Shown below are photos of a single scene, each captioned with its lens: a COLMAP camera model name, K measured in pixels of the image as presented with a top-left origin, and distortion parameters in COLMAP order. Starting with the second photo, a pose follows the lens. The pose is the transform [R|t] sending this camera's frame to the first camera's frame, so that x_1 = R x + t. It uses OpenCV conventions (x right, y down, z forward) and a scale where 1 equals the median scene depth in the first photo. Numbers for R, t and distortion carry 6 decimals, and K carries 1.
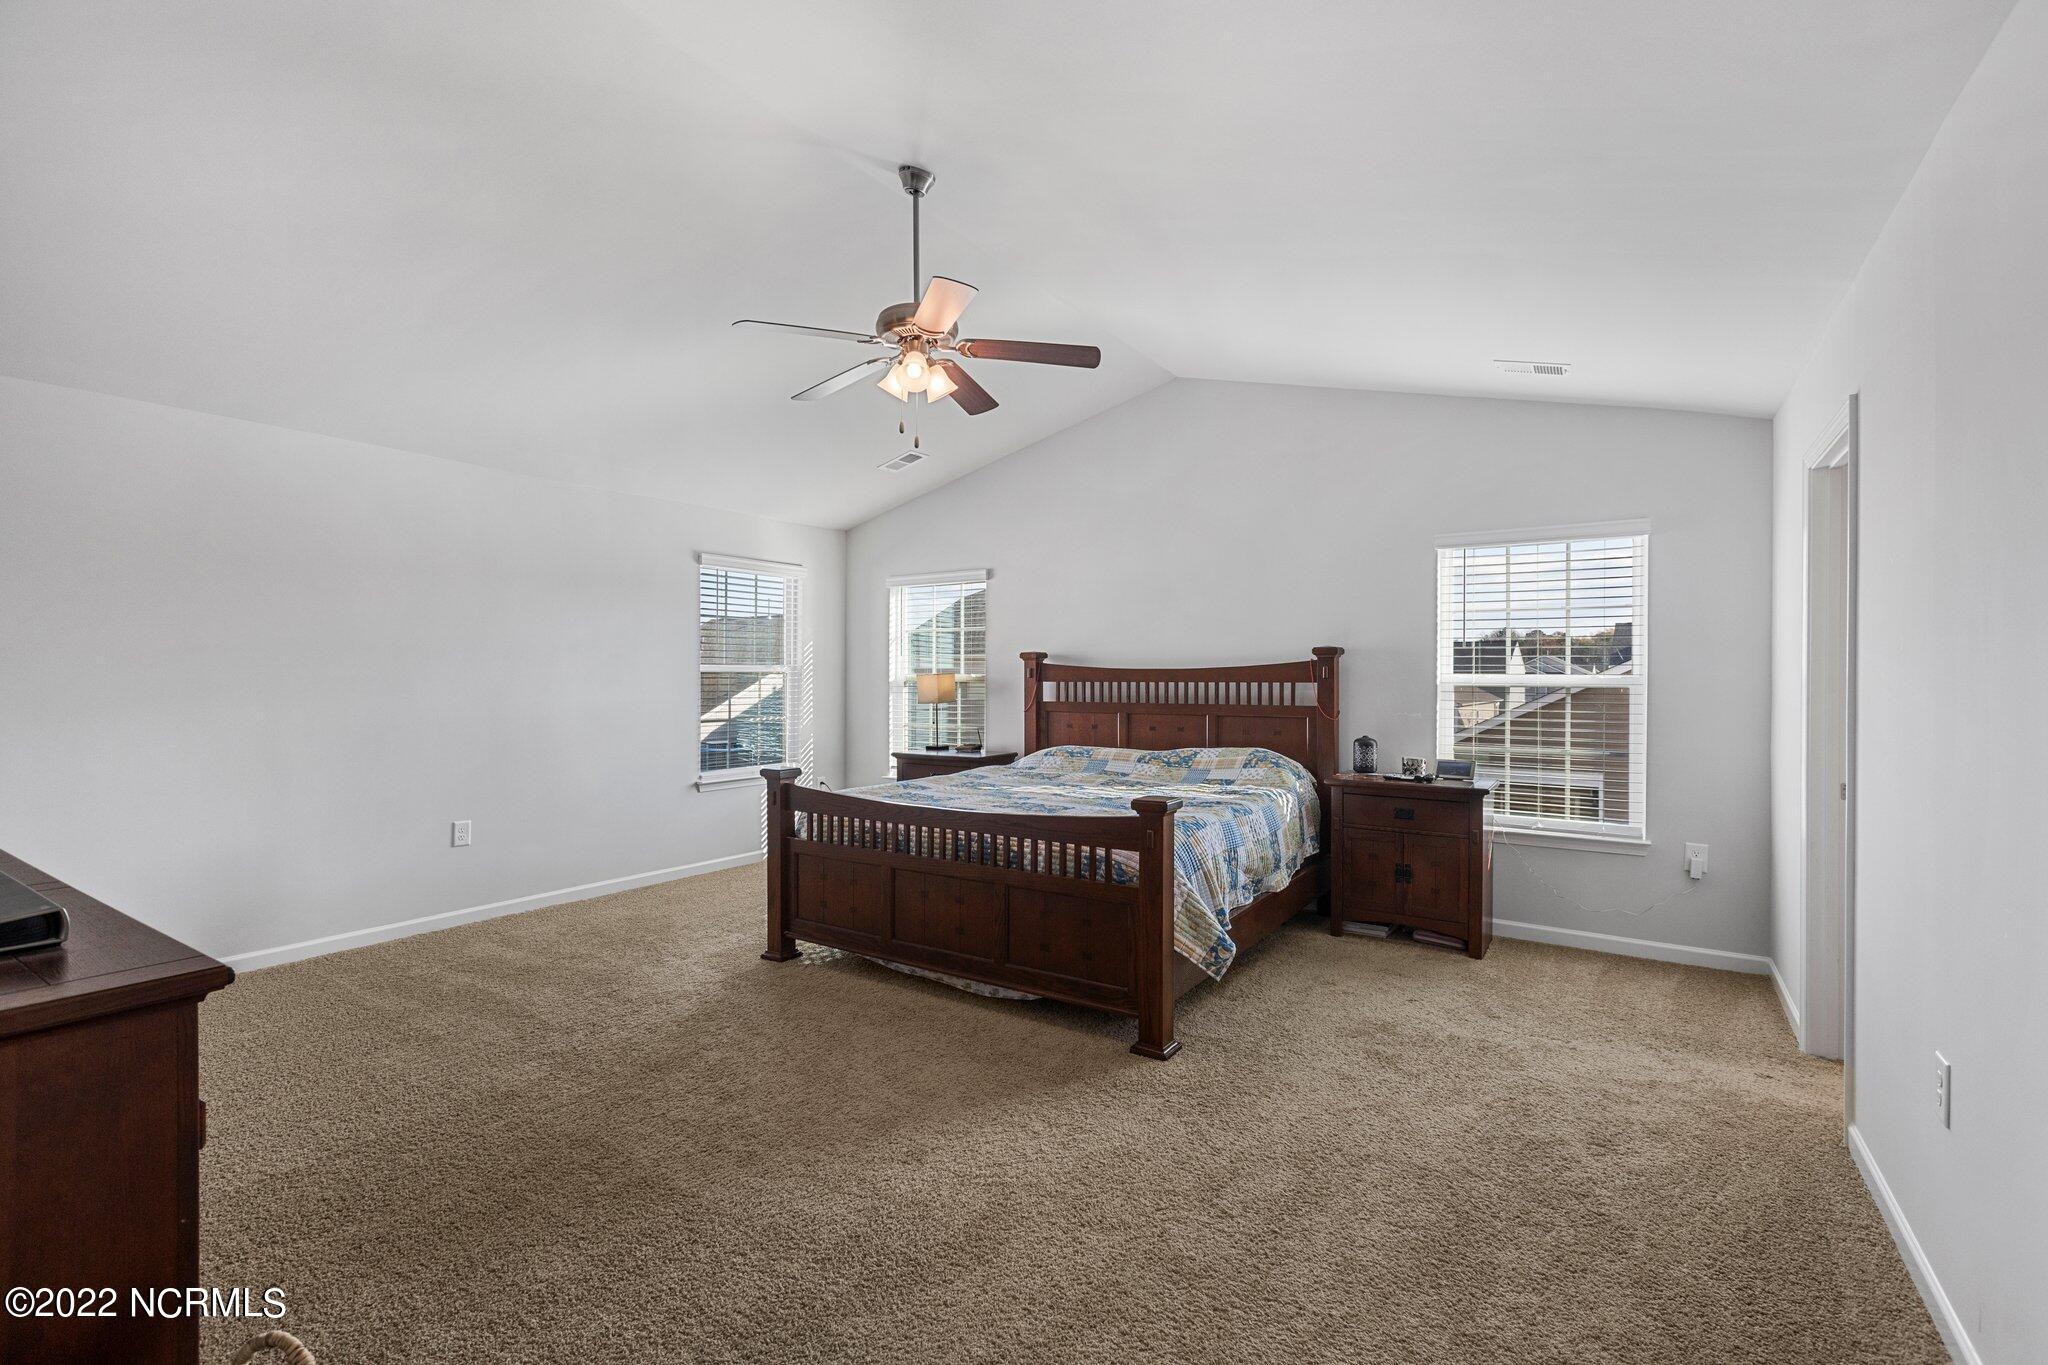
lens RADIAL K [[919.8, 0, 1022.1], [0, 919.8, 683.5], [0, 0, 1]] dist [0.001631, -0.000492]
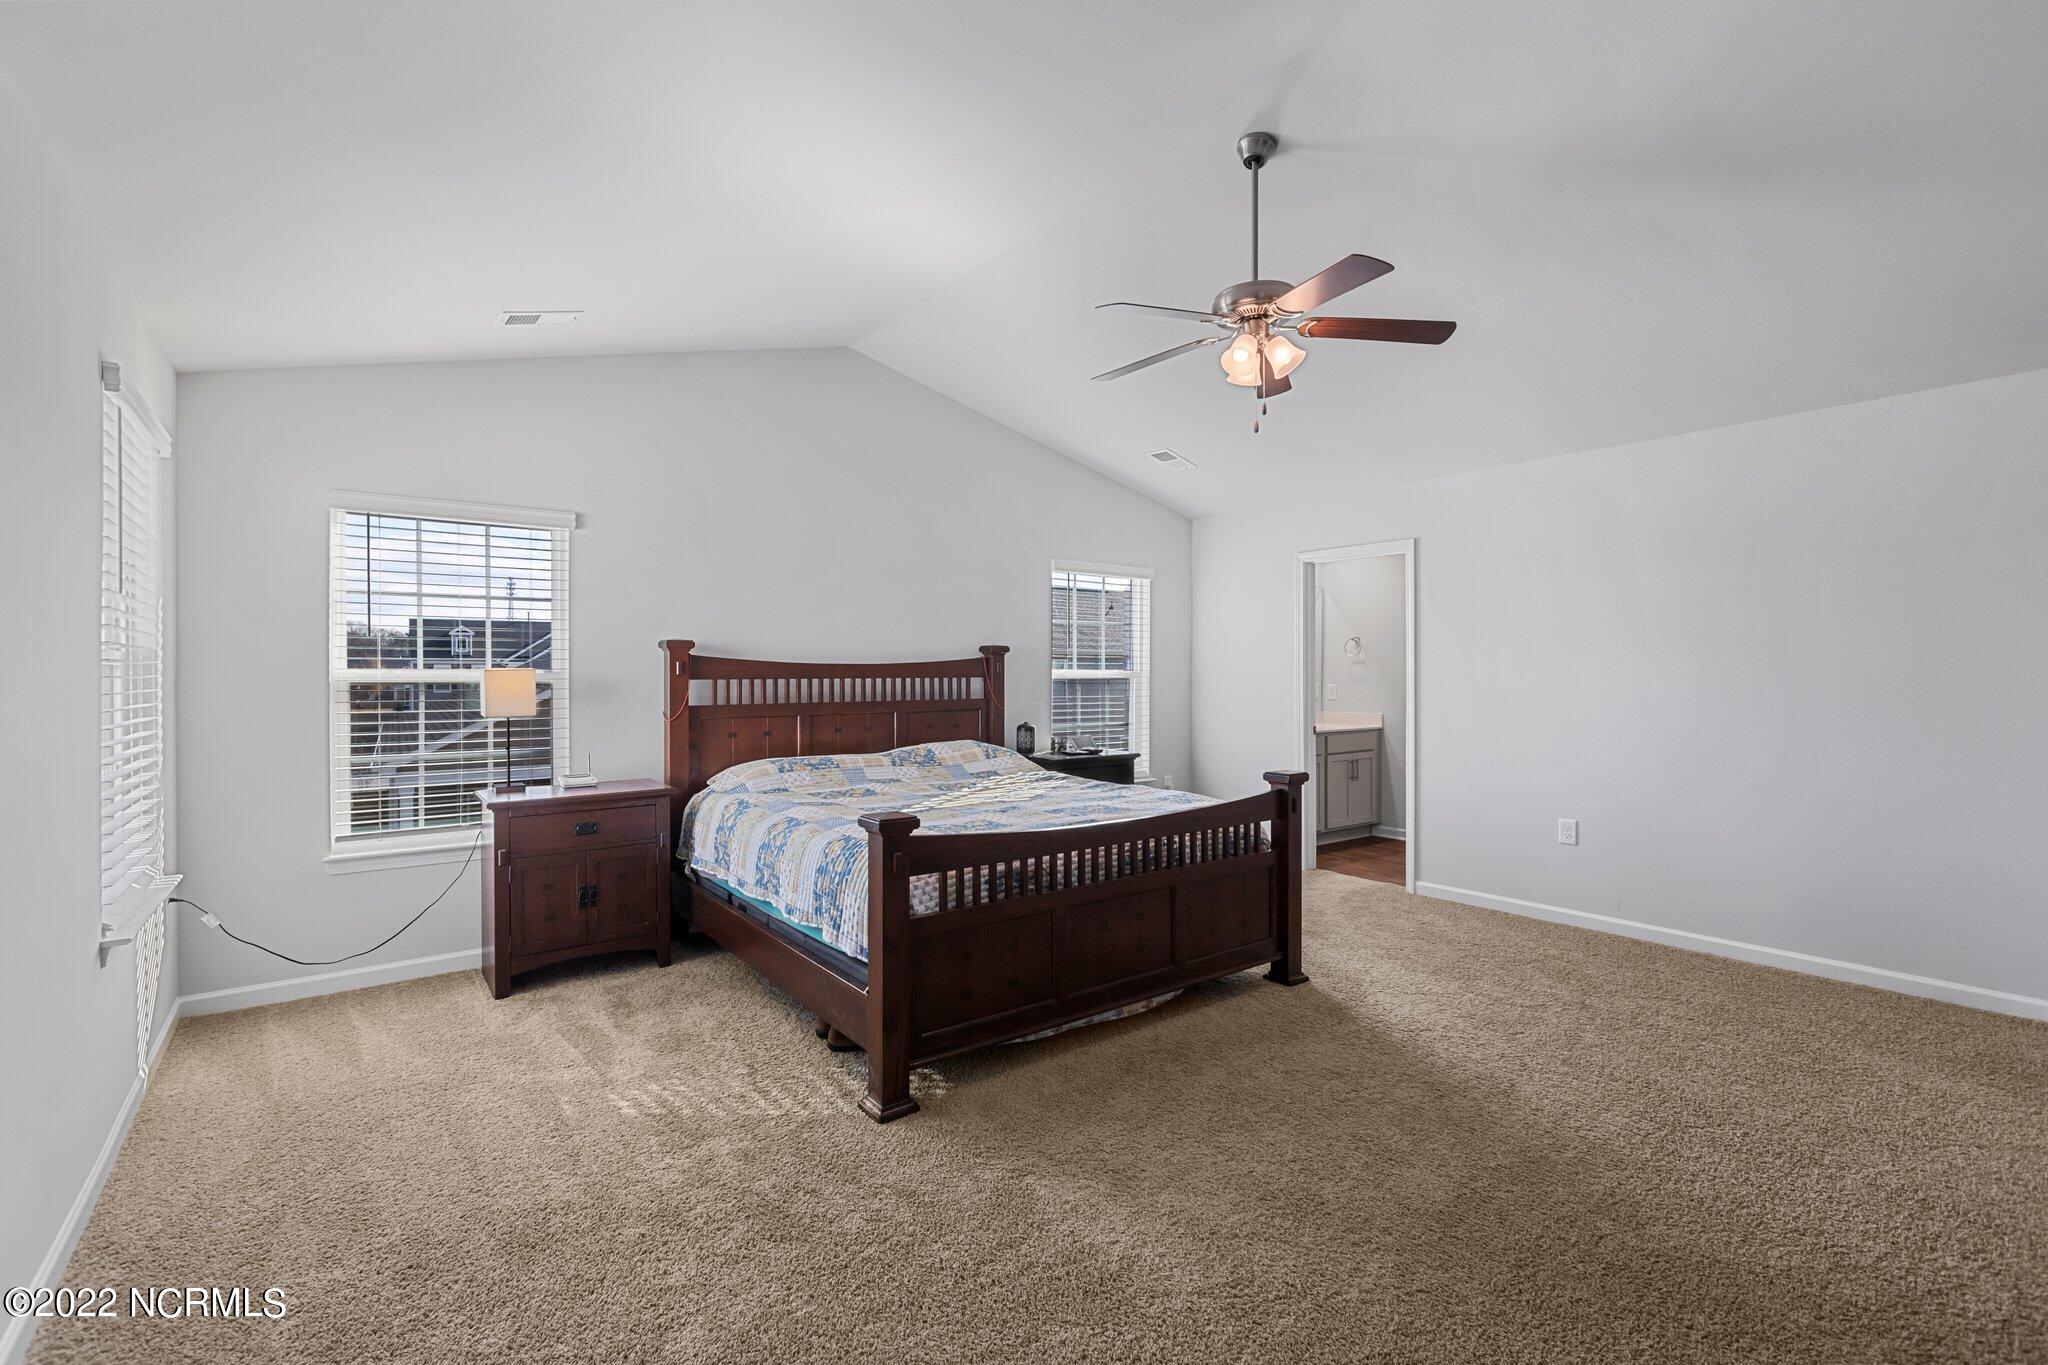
lens RADIAL K [[919.8, 0, 1025.7], [0, 919.8, 676.4], [0, 0, 1]] dist [0.001631, -0.000492]
pose [[0.329436, -0.007446, 0.944149, -0.639143], [0.009096, 0.999948, 0.004712, -0.006352], [-0.944134, 0.007036, 0.329486, 0.531232]]
